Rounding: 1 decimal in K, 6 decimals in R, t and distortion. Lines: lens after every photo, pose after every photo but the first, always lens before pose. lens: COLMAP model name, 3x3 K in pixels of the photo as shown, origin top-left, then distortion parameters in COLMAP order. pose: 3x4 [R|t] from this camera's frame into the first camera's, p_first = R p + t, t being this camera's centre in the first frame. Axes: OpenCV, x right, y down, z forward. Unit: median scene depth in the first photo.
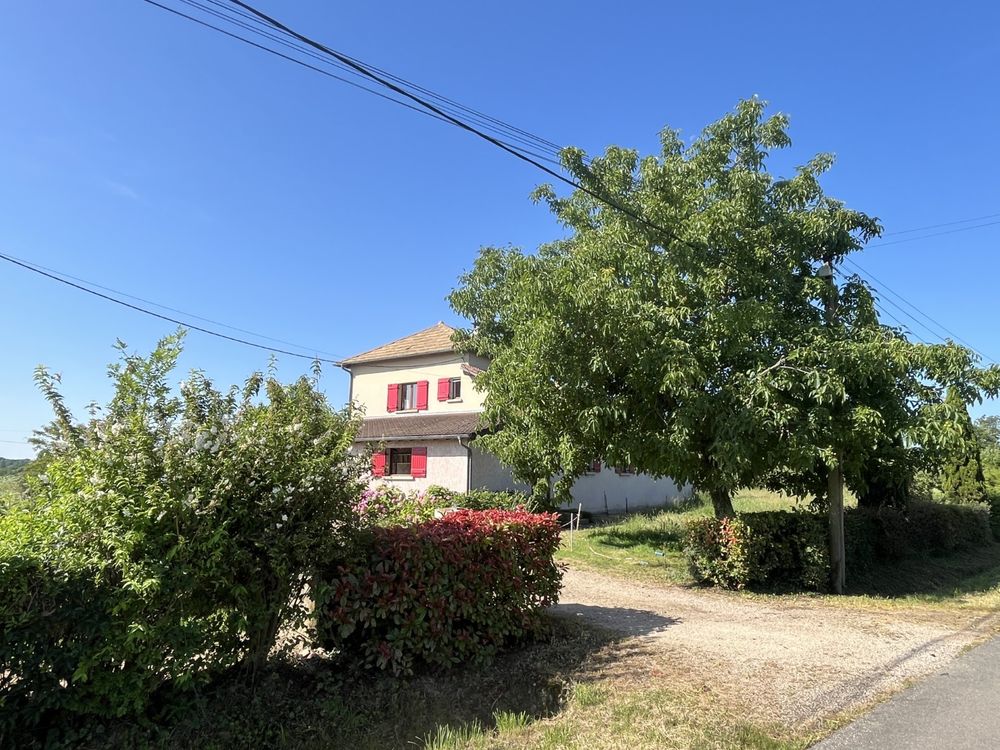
lens RADIAL K [[580.3, 0, 500.0], [0, 580.3, 375.0], [0, 0, 1]] dist [-0.001581, -0.000927]
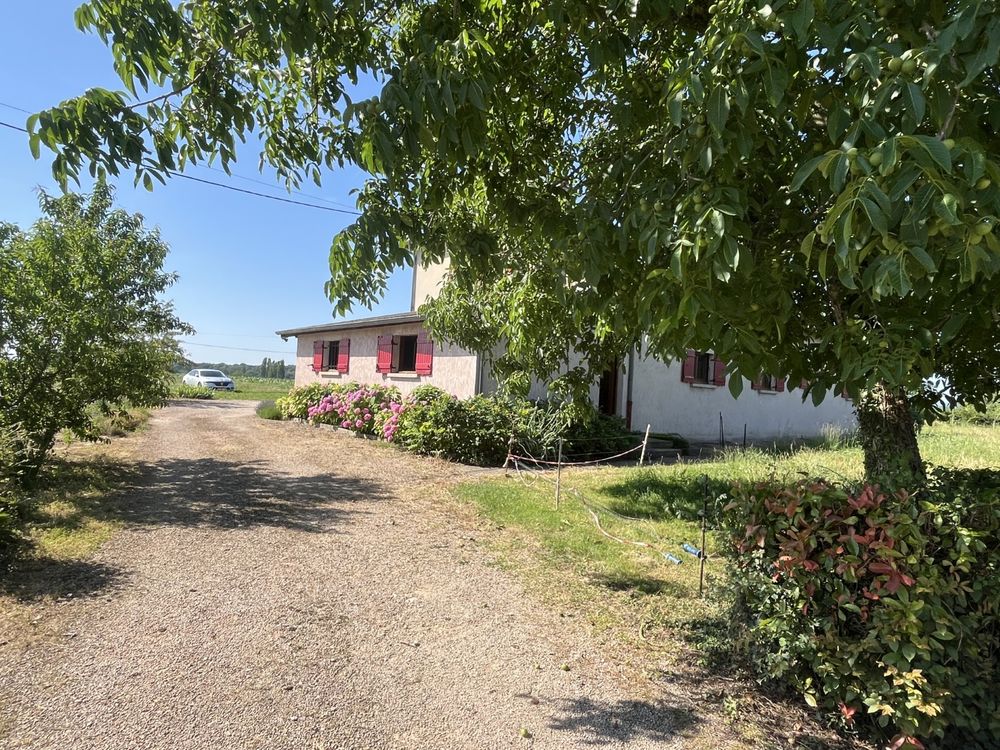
lens RADIAL K [[580.3, 0, 500.0], [0, 580.3, 375.0], [0, 0, 1]] dist [-0.001581, -0.000927]
pose [[0.960108, 0.038125, -0.277019, 0.159262], [0.000628, 0.990365, 0.138478, 0.083923], [0.279629, -0.133128, 0.950833, 0.377180]]
